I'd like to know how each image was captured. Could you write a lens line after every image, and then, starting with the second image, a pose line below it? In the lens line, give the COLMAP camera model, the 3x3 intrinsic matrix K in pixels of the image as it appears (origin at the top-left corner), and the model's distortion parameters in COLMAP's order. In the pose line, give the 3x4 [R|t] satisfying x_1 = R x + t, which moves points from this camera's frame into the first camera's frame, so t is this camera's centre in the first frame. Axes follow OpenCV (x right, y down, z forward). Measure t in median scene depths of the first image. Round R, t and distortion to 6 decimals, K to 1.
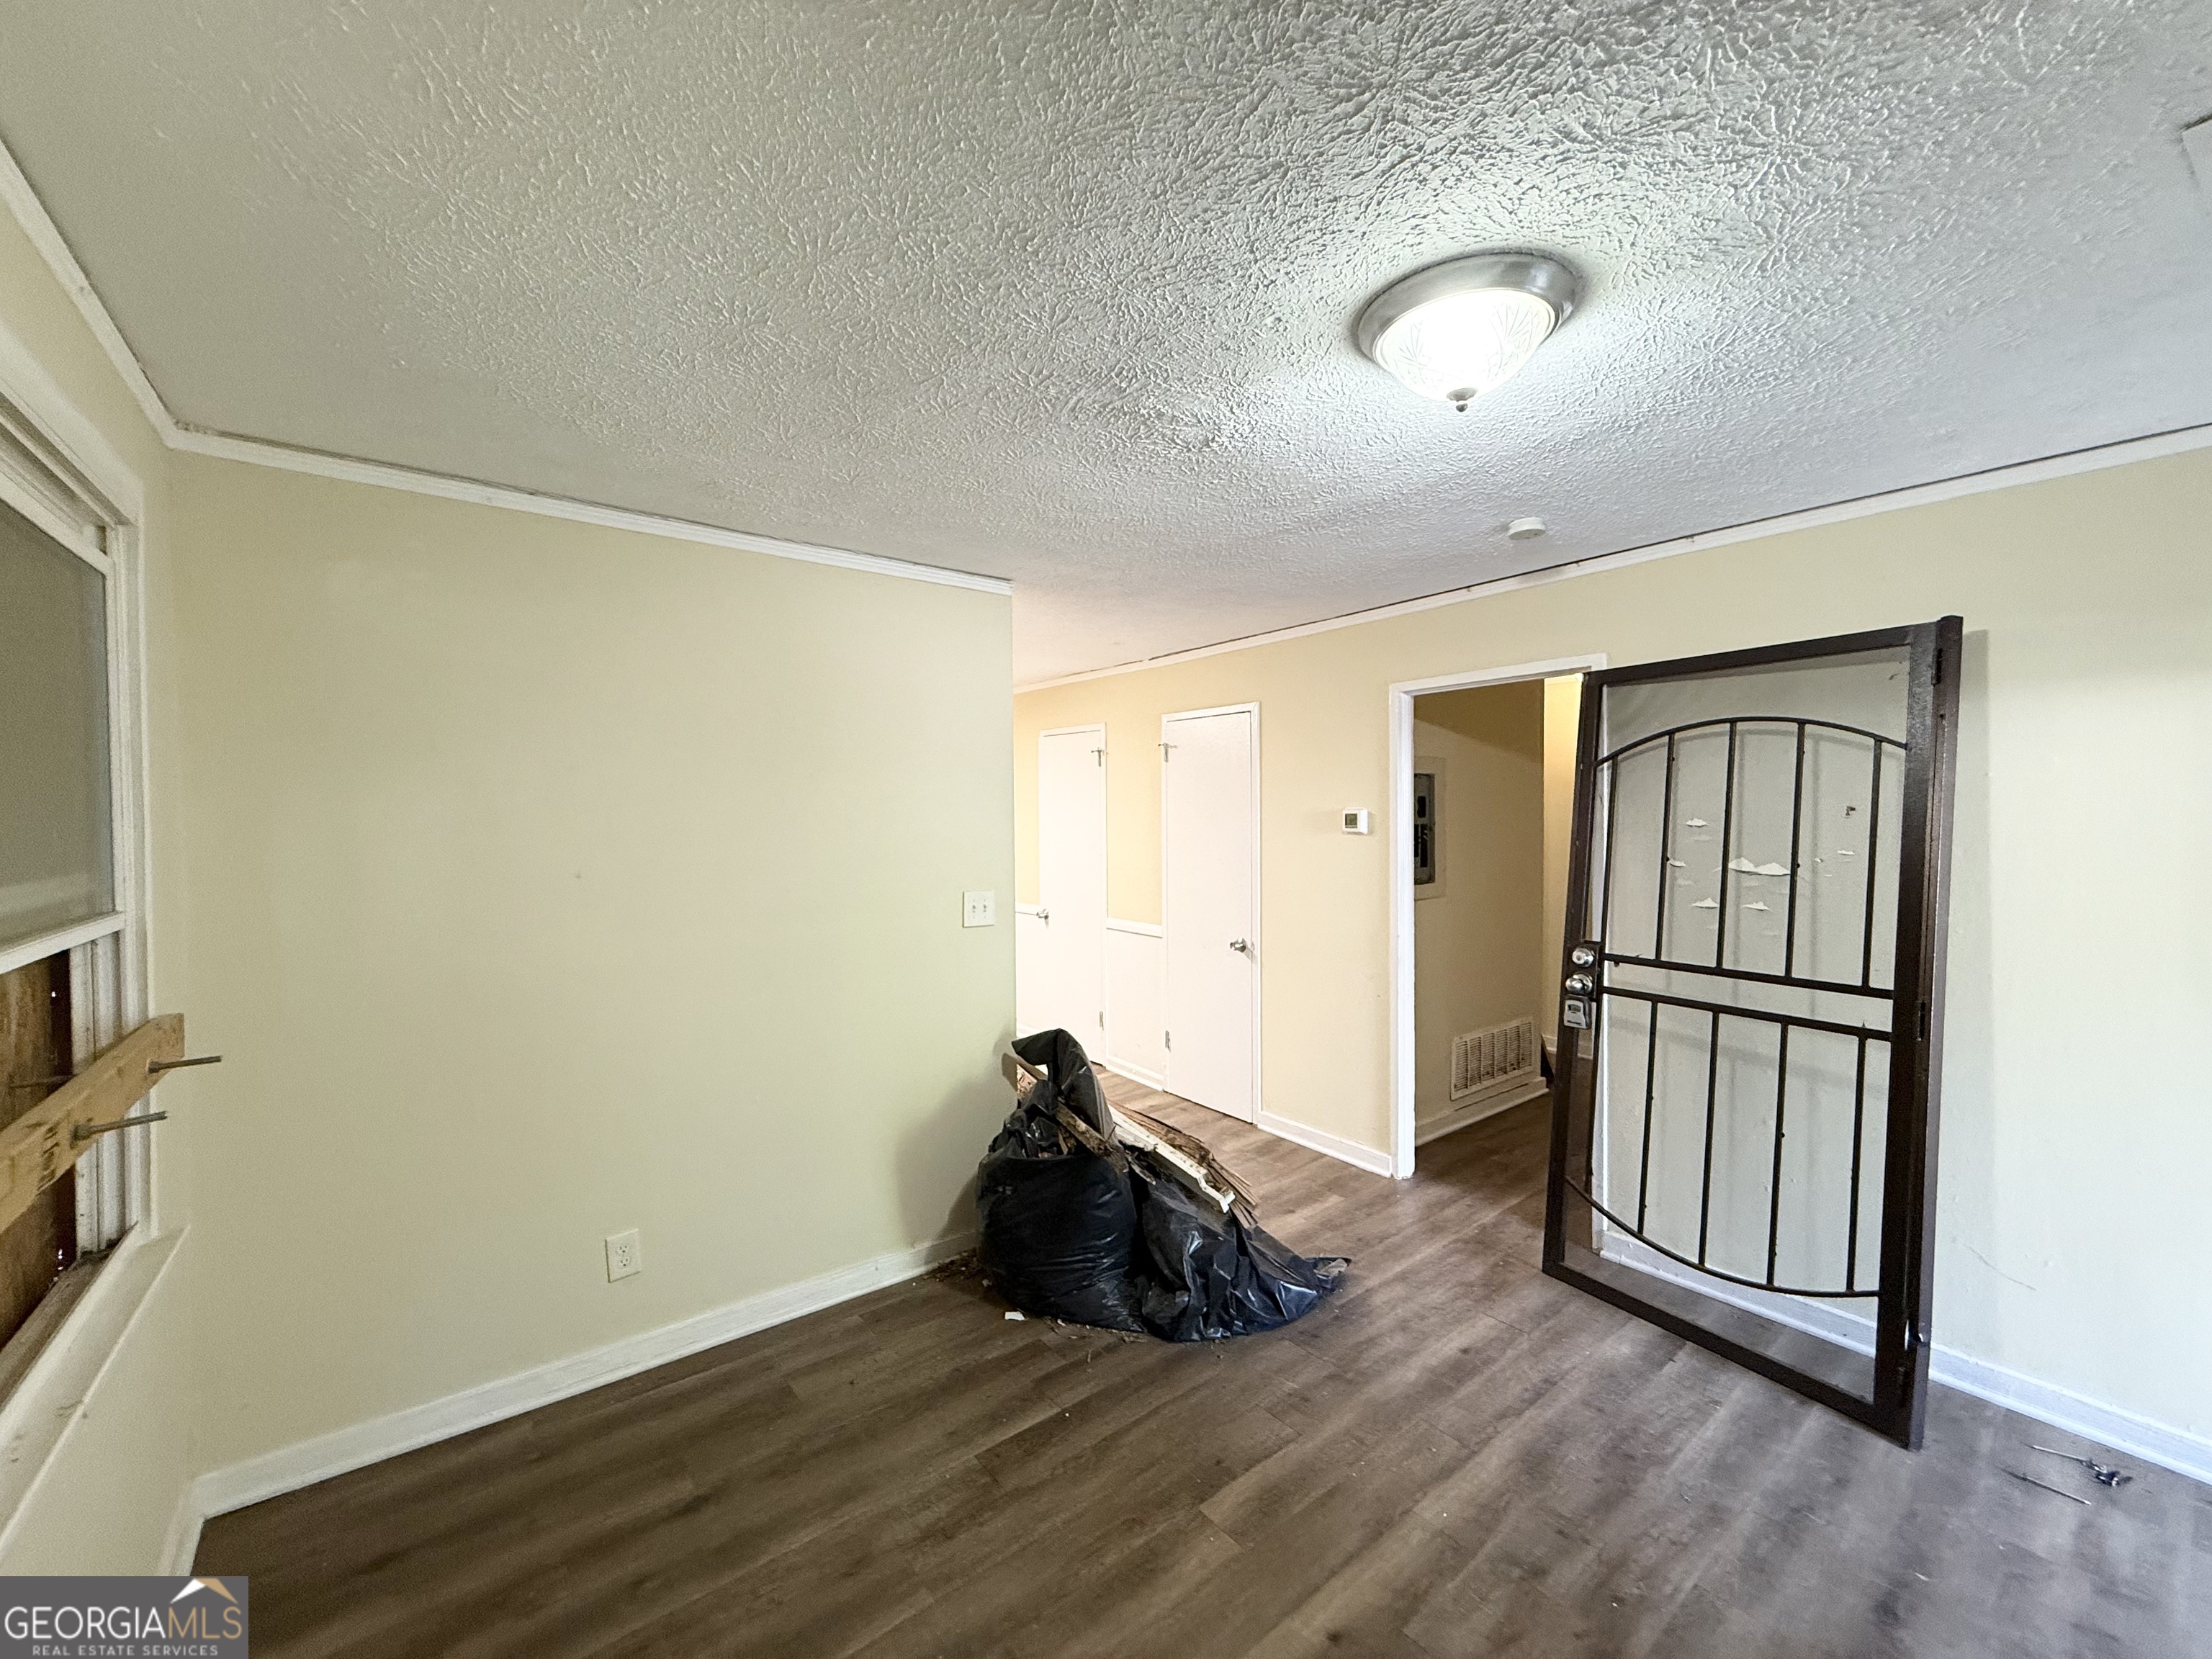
lens RADIAL K [[880.1, 0, 1103.7], [0, 880.1, 826.3], [0, 0, 1]] dist [0.000620, -0.000728]
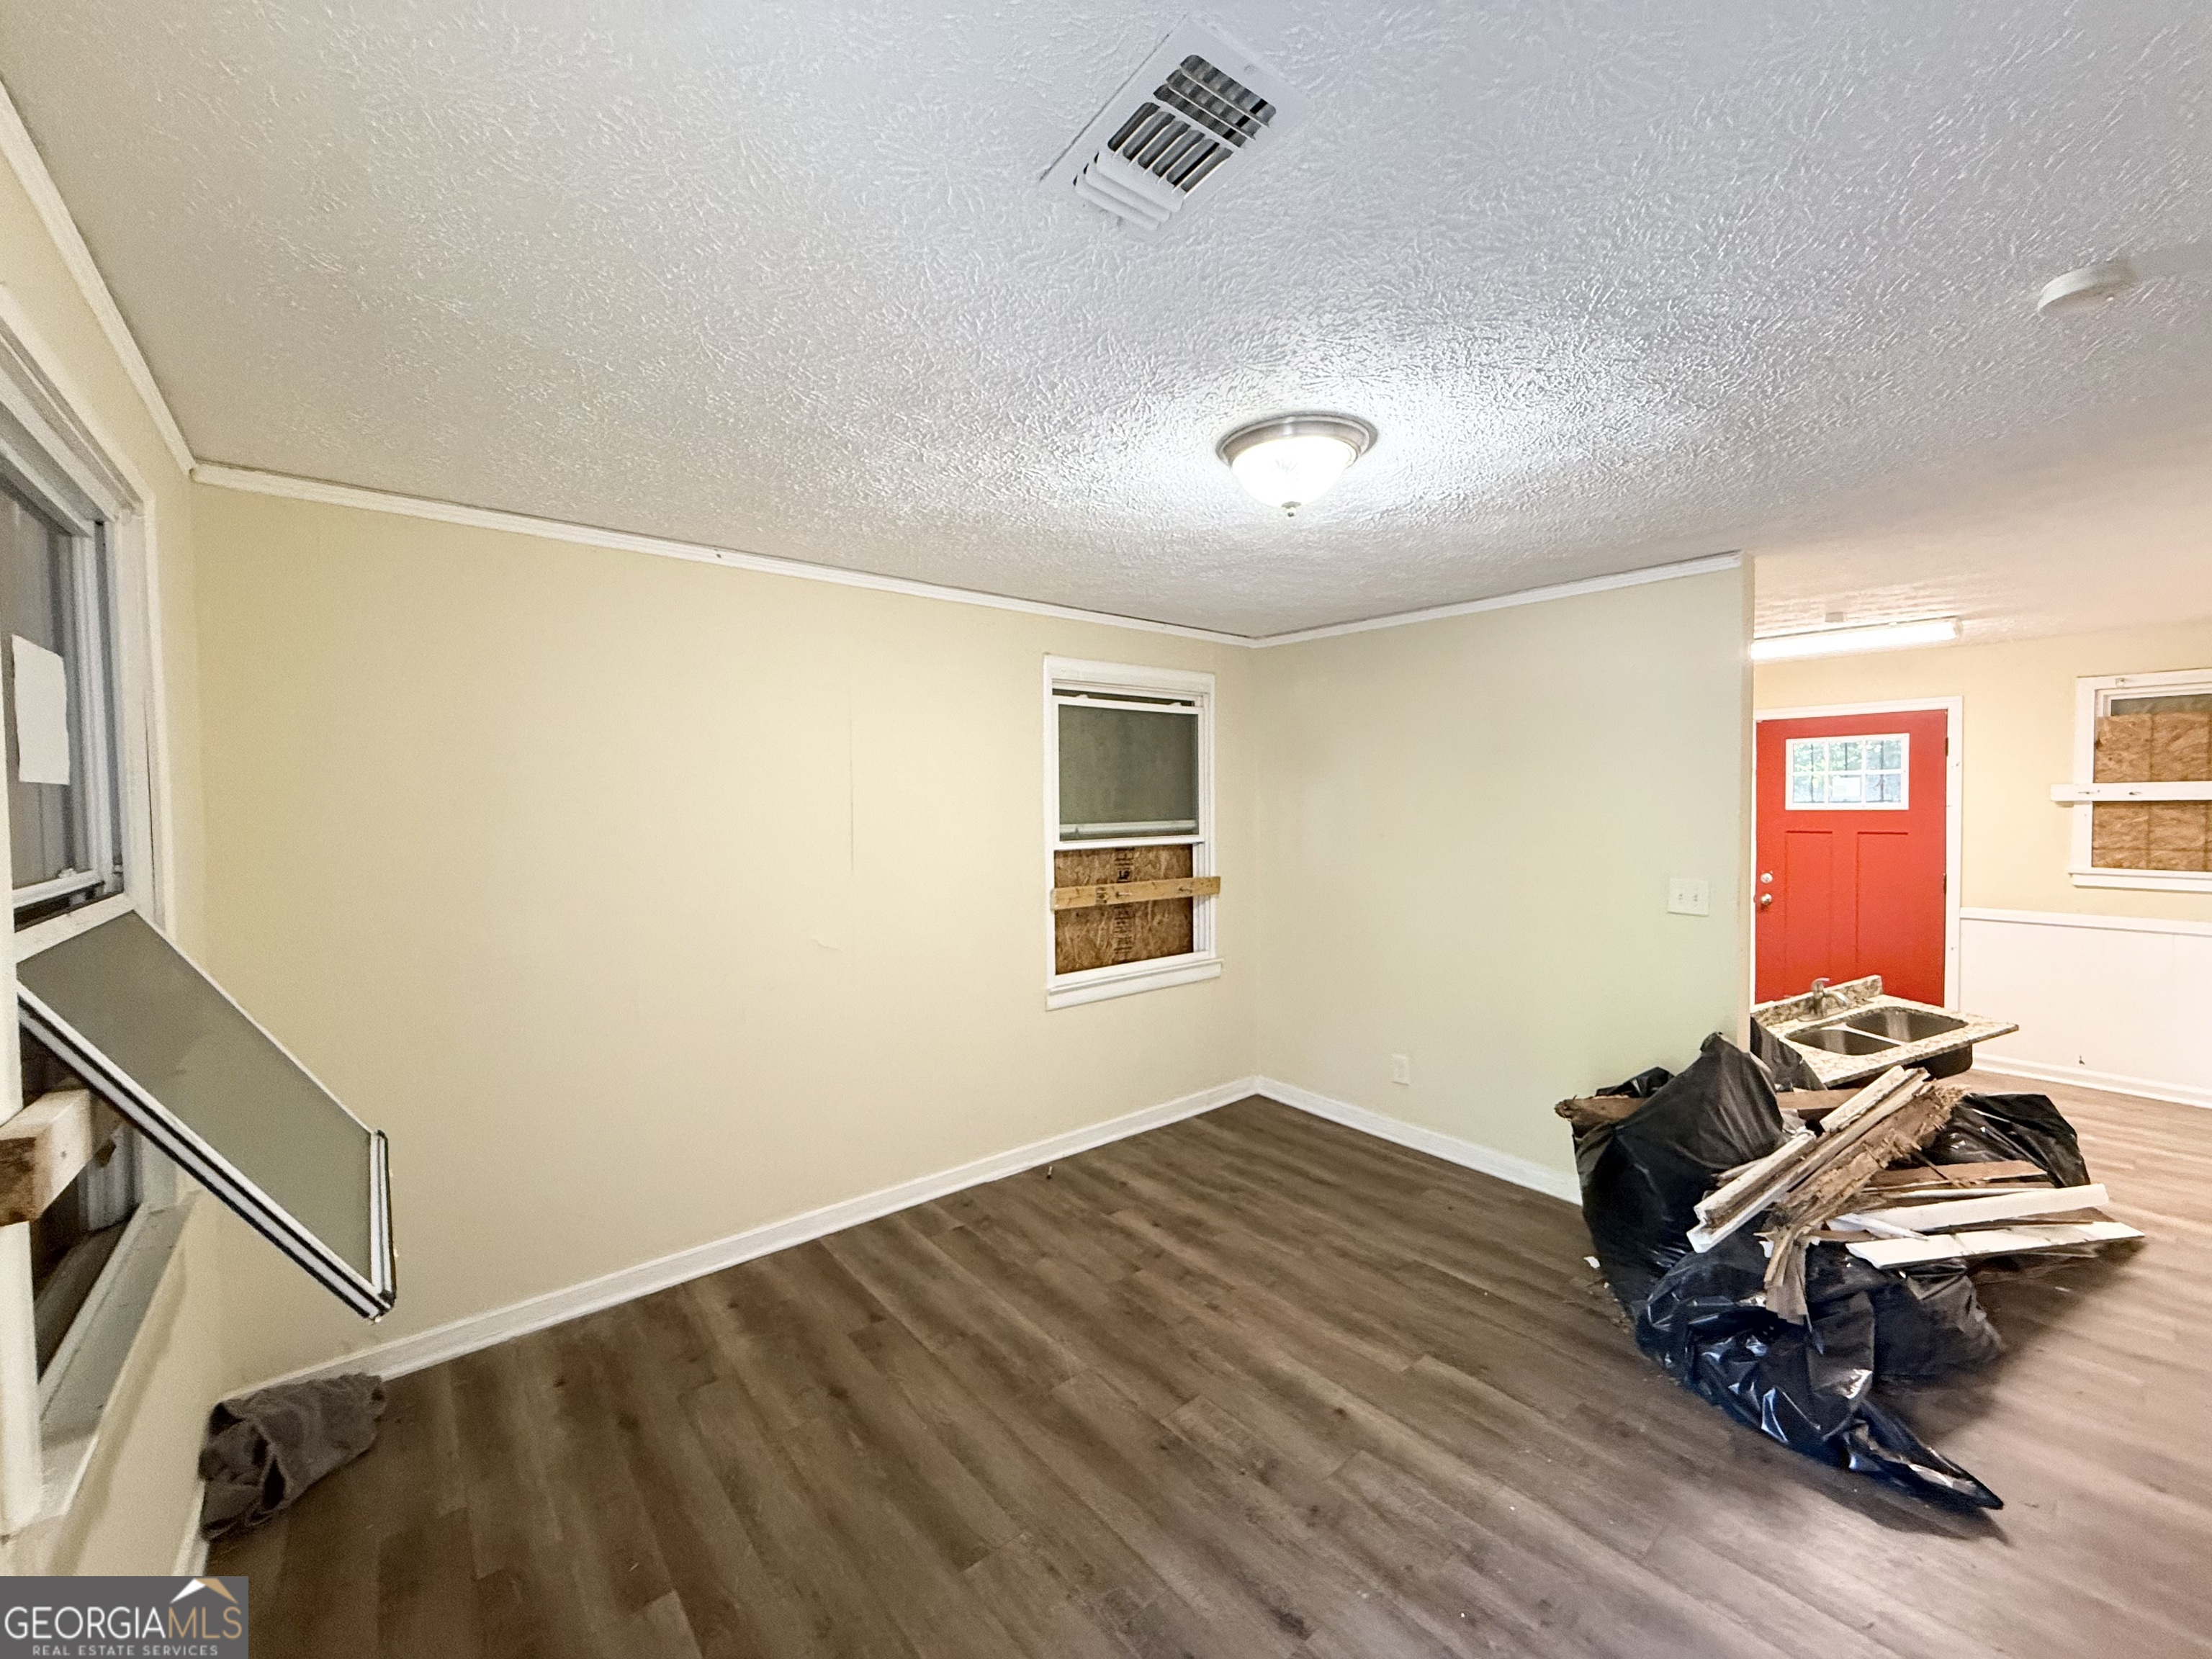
lens RADIAL K [[880.1, 0, 1103.8], [0, 880.1, 826.7], [0, 0, 1]] dist [0.000620, -0.000728]
pose [[0.036790, 0.037694, -0.998612, 1.266890], [-0.014622, 0.999202, 0.037178, -0.020197], [0.999216, 0.013234, 0.037312, 0.461935]]
